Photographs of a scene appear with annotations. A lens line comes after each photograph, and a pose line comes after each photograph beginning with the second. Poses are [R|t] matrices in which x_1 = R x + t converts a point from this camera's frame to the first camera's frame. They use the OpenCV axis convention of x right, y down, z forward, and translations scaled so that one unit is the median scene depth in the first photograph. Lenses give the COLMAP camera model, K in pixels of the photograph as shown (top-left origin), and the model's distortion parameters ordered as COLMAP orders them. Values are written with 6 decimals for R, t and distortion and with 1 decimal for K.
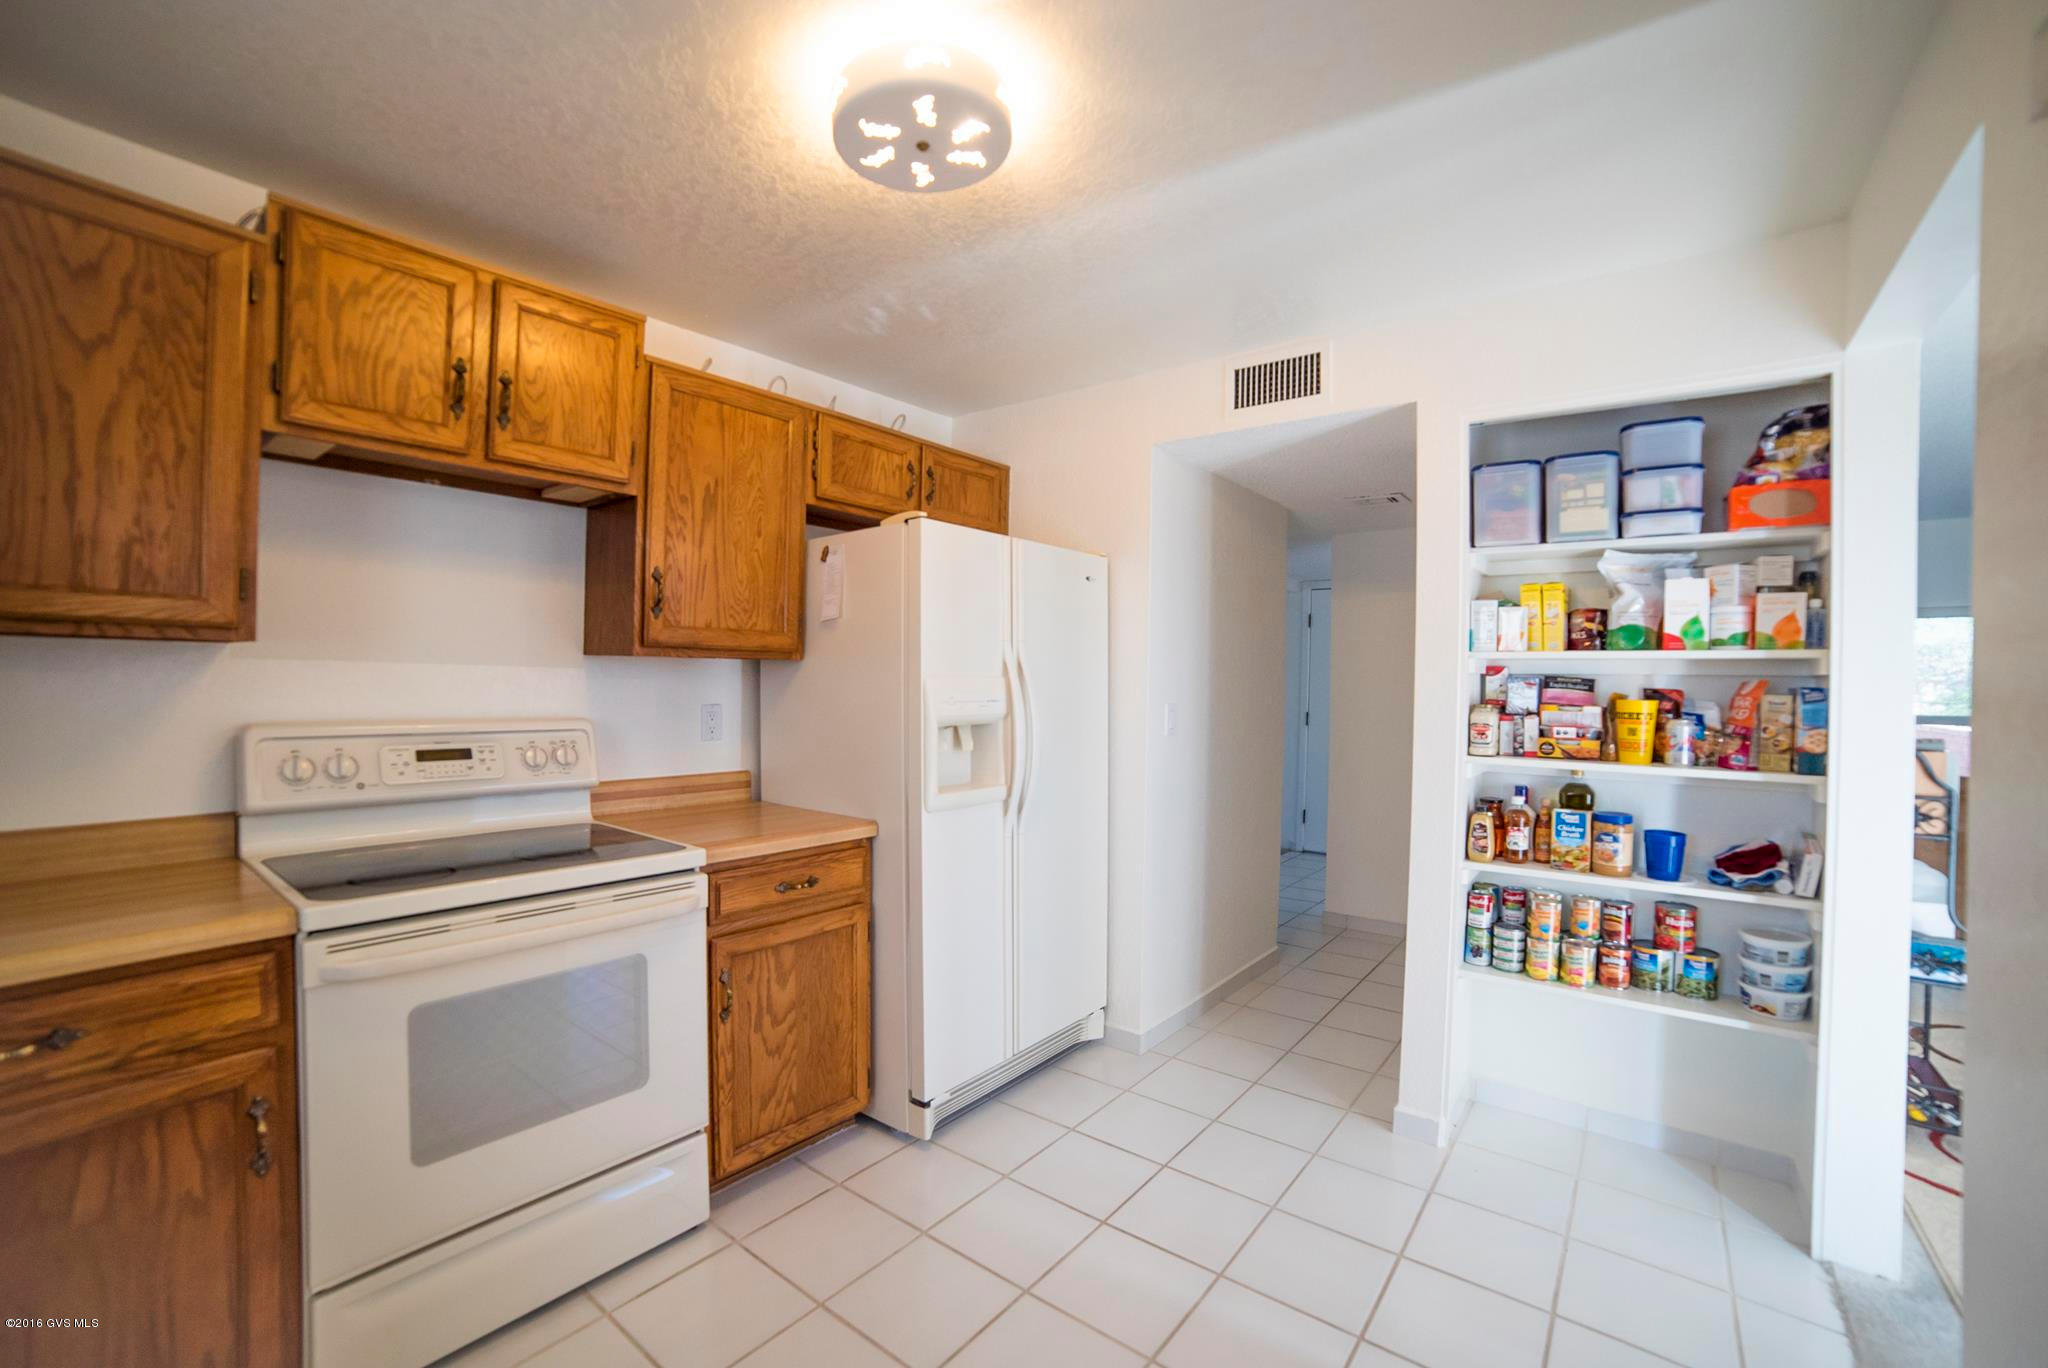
lens RADIAL K [[882.6, 0, 1068.8], [0, 882.6, 682.7], [0, 0, 1]] dist [0.000178, 0.000206]
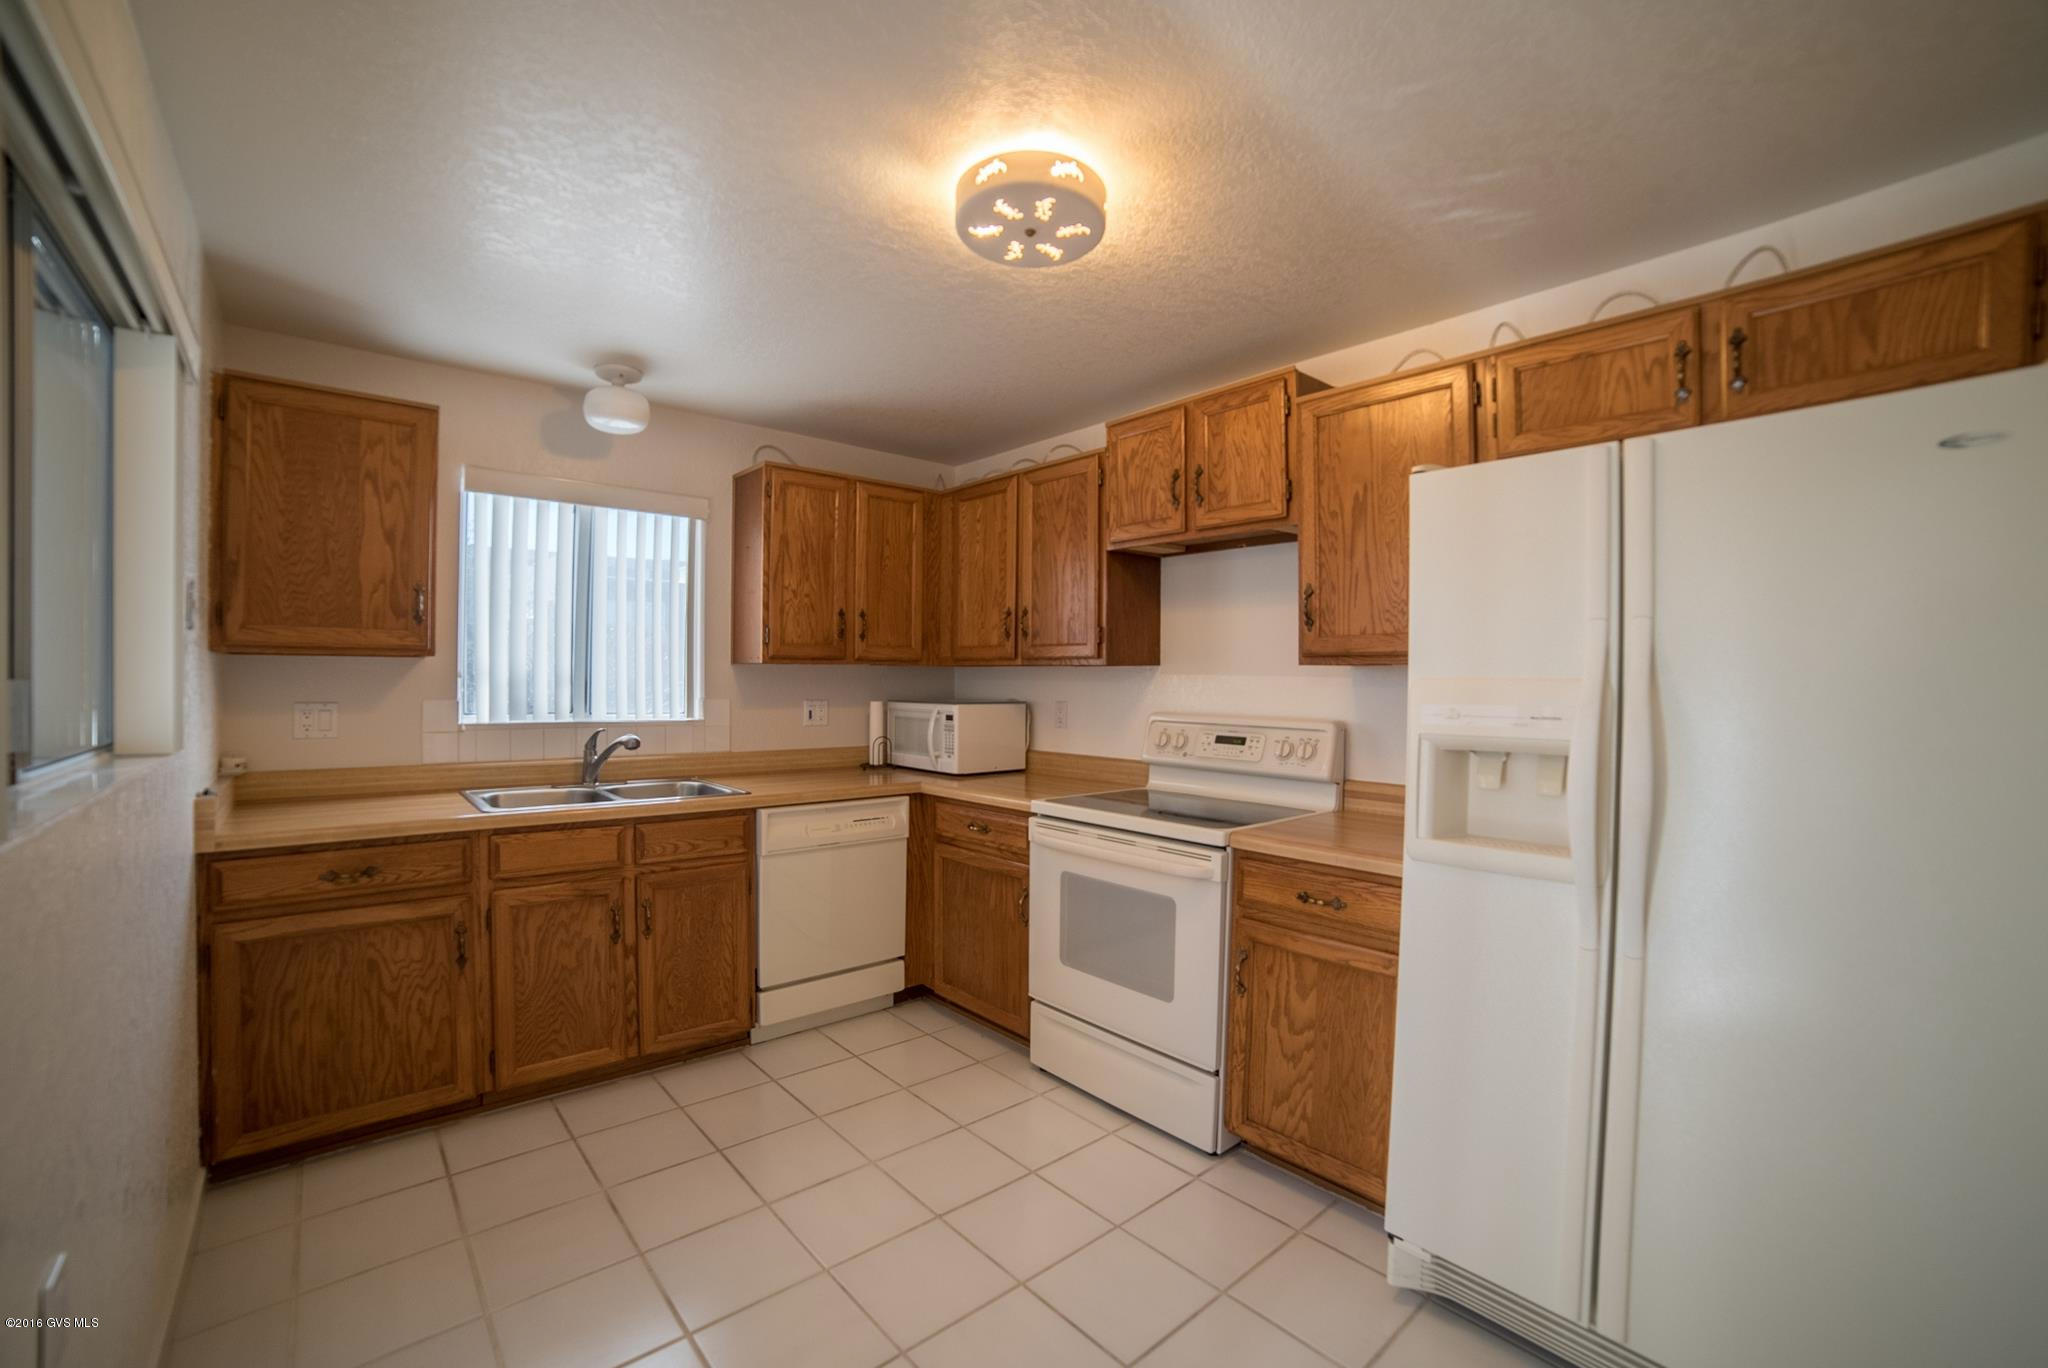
lens RADIAL K [[948.7, 0, 1024.0], [0, 948.7, 684.0], [0, 0, 1]] dist [-0.000854, -0.000033]
pose [[-0.214975, -0.014111, -0.976518, 1.290472], [-0.018159, 0.999781, -0.010450, 0.021041], [0.976451, 0.015486, -0.215184, 1.534593]]
